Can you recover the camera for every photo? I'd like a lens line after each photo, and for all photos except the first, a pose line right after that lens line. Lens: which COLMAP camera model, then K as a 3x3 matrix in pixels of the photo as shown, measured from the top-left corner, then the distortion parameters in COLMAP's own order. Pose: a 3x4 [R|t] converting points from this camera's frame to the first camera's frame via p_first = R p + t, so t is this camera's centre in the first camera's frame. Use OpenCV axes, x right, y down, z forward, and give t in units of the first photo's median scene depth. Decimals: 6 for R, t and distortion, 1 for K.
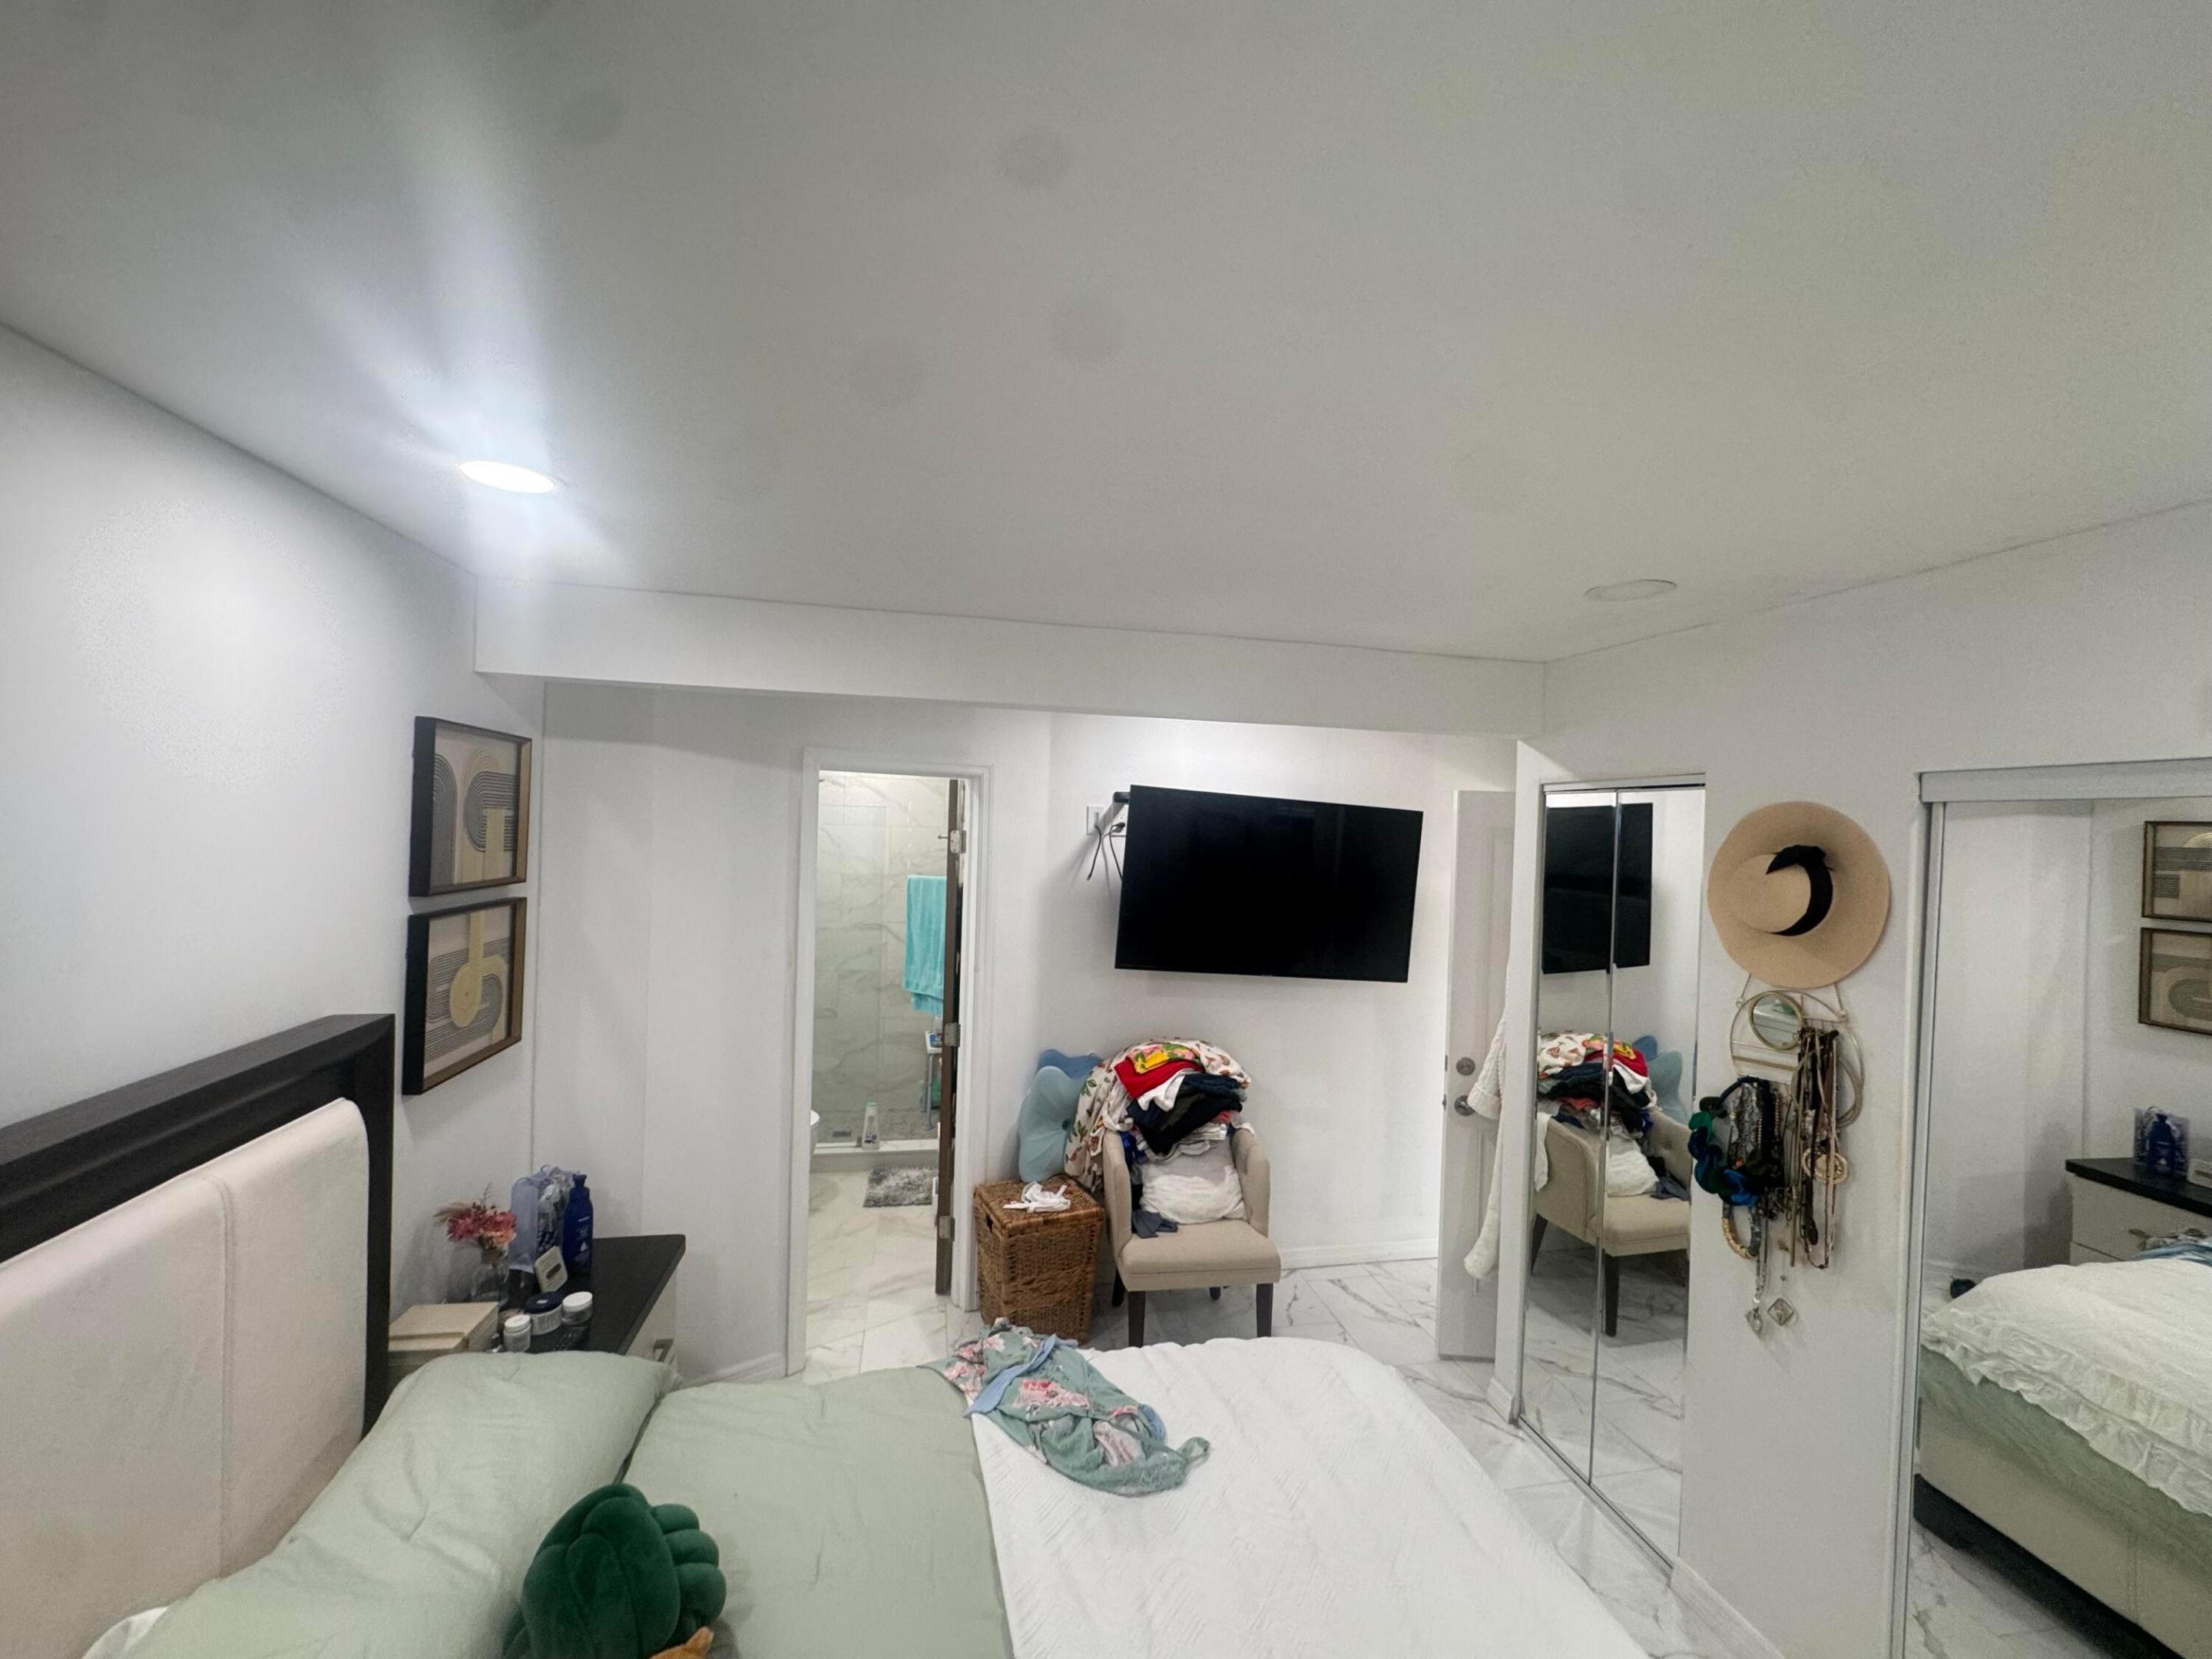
lens RADIAL K [[883.2, 0, 1104.2], [0, 883.2, 829.6], [0, 0, 1]] dist [-0.005810, 0.000950]
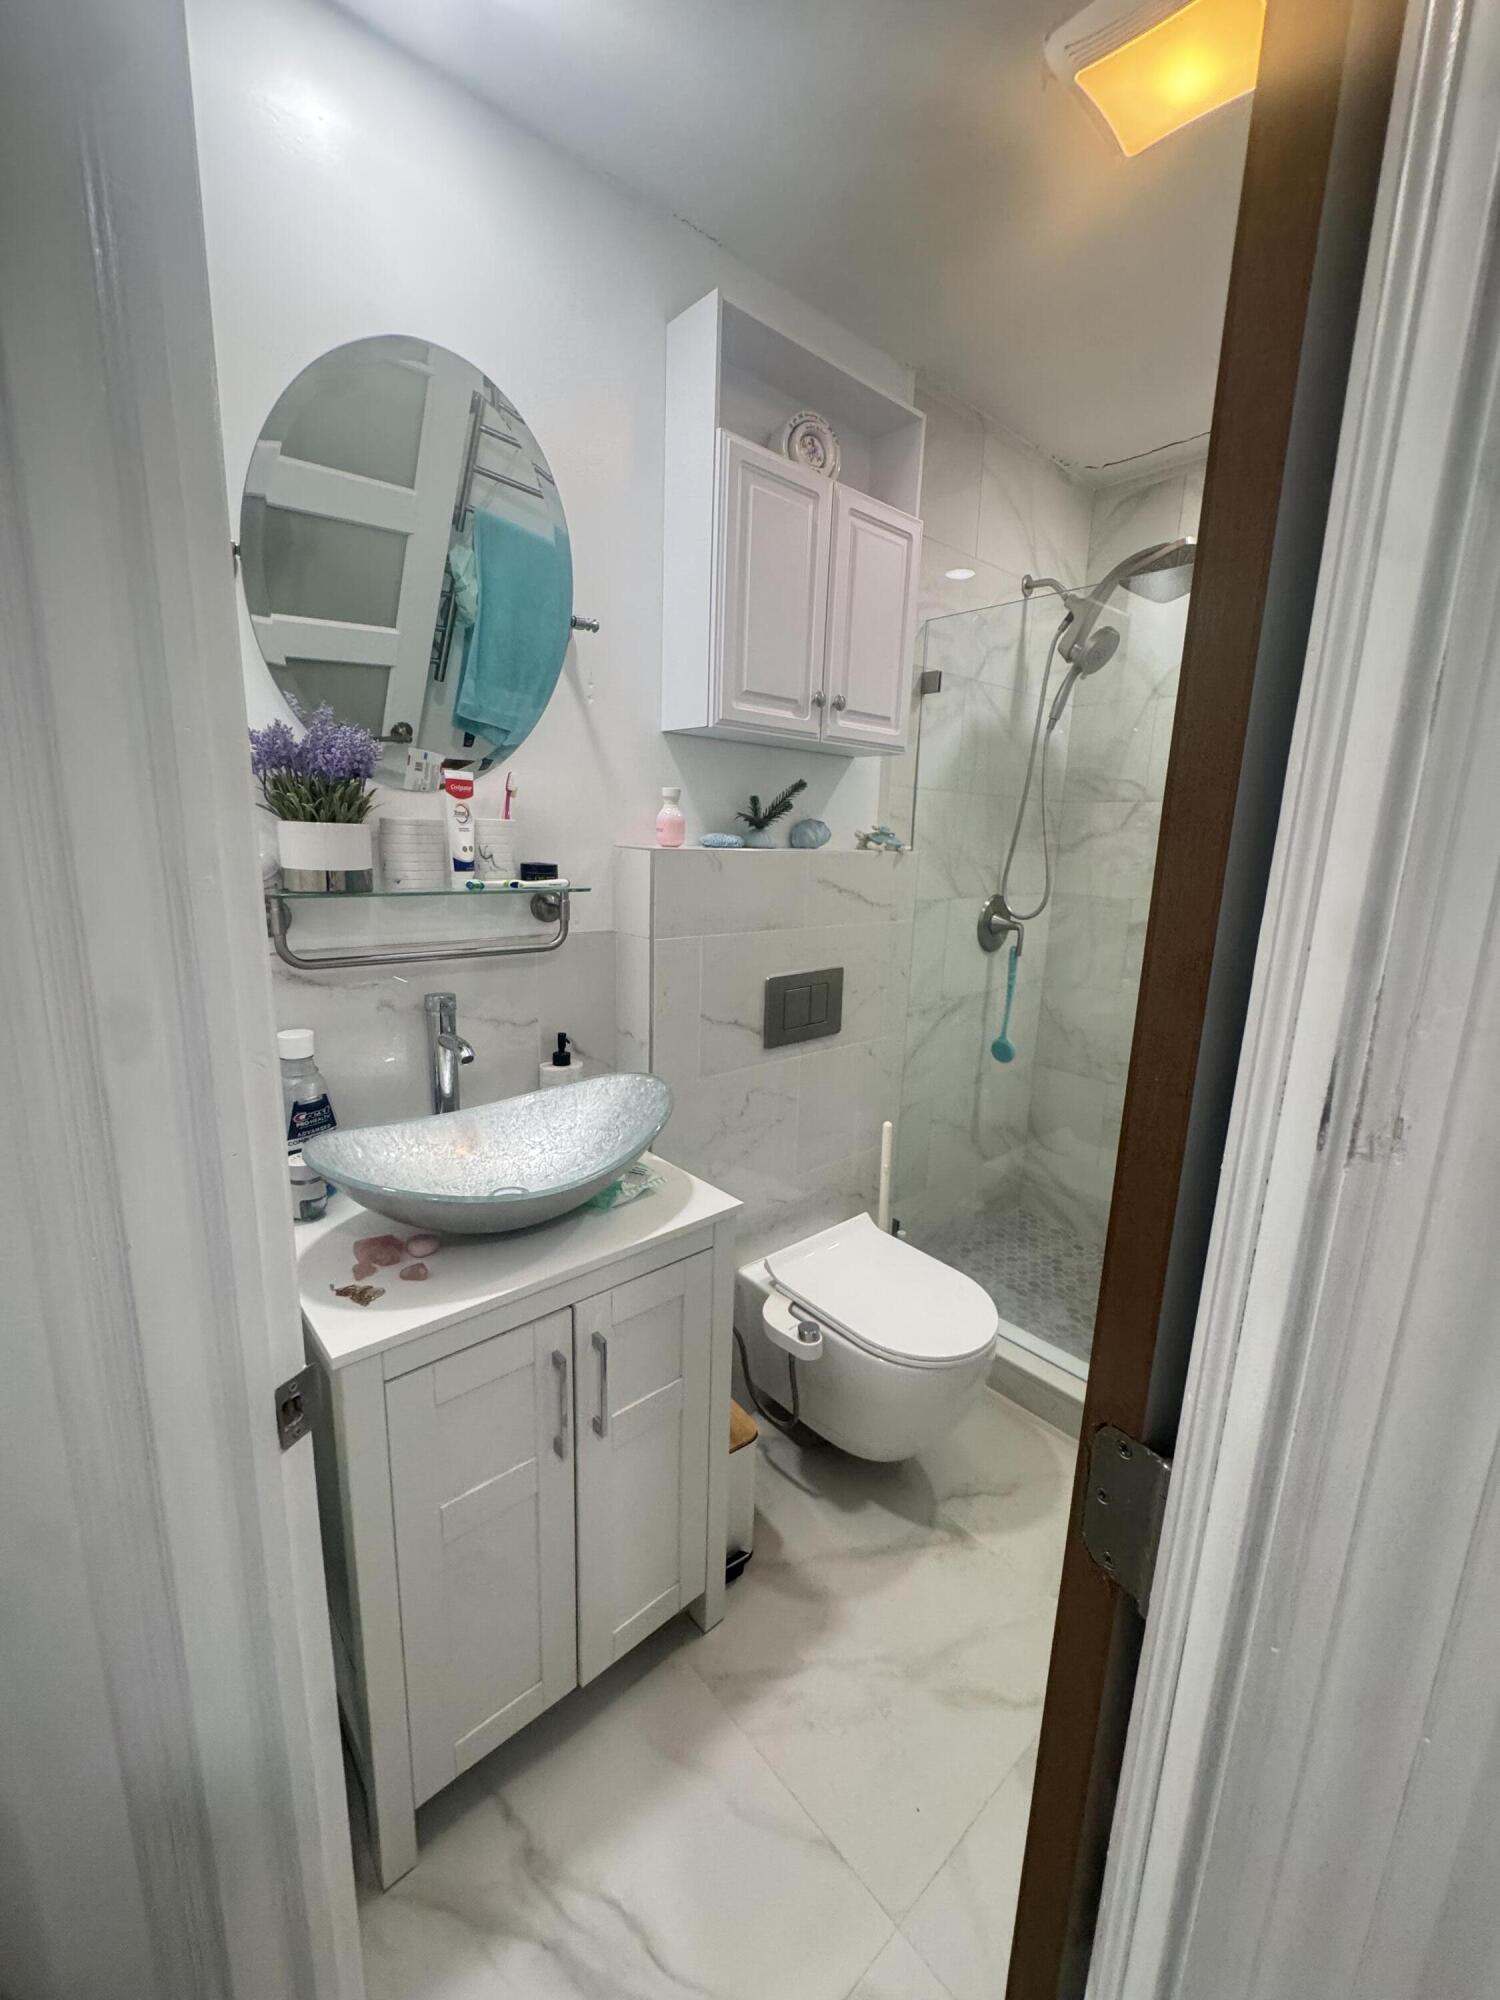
lens RADIAL K [[798.5, 0, 753.5], [0, 798.5, 999.4], [0, 0, 1]] dist [-0.005810, 0.000950]
pose [[0.508132, 0.156921, -0.846863, -0.131591], [-0.018343, 0.985011, 0.171514, 0.159734], [0.861084, -0.071618, 0.503394, 1.068671]]
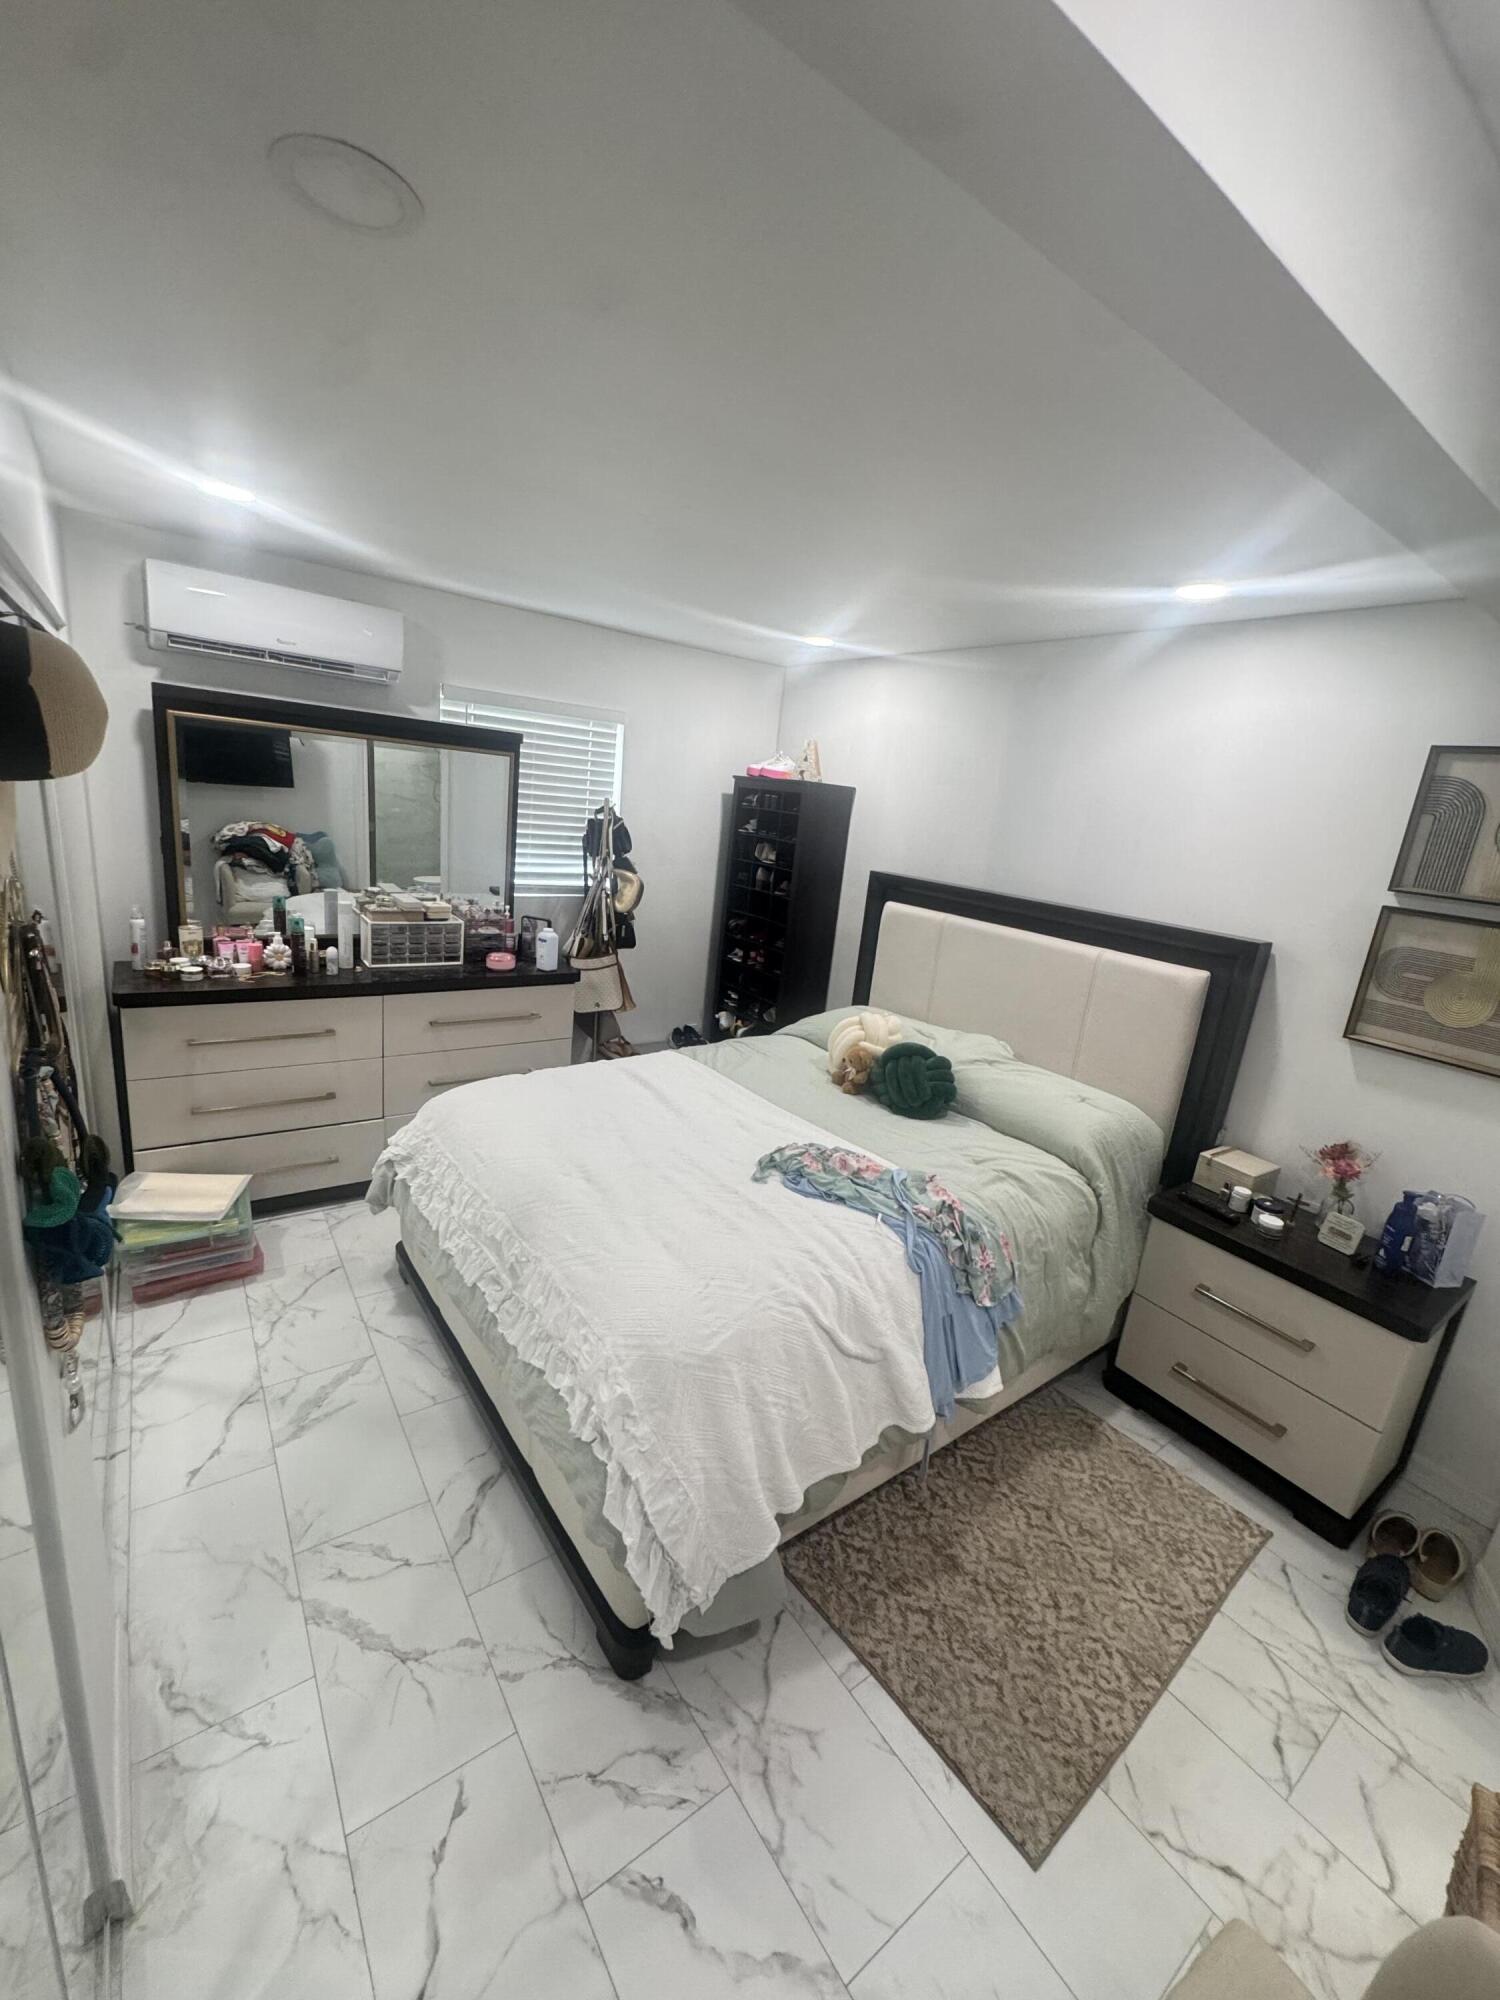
lens RADIAL K [[798.5, 0, 750.5], [0, 798.5, 999.6], [0, 0, 1]] dist [-0.005810, 0.000950]
pose [[-0.901528, -0.013613, -0.432506, 0.391586], [-0.132096, 0.960453, 0.245114, 0.046783], [0.412065, 0.278109, -0.867674, 1.140821]]
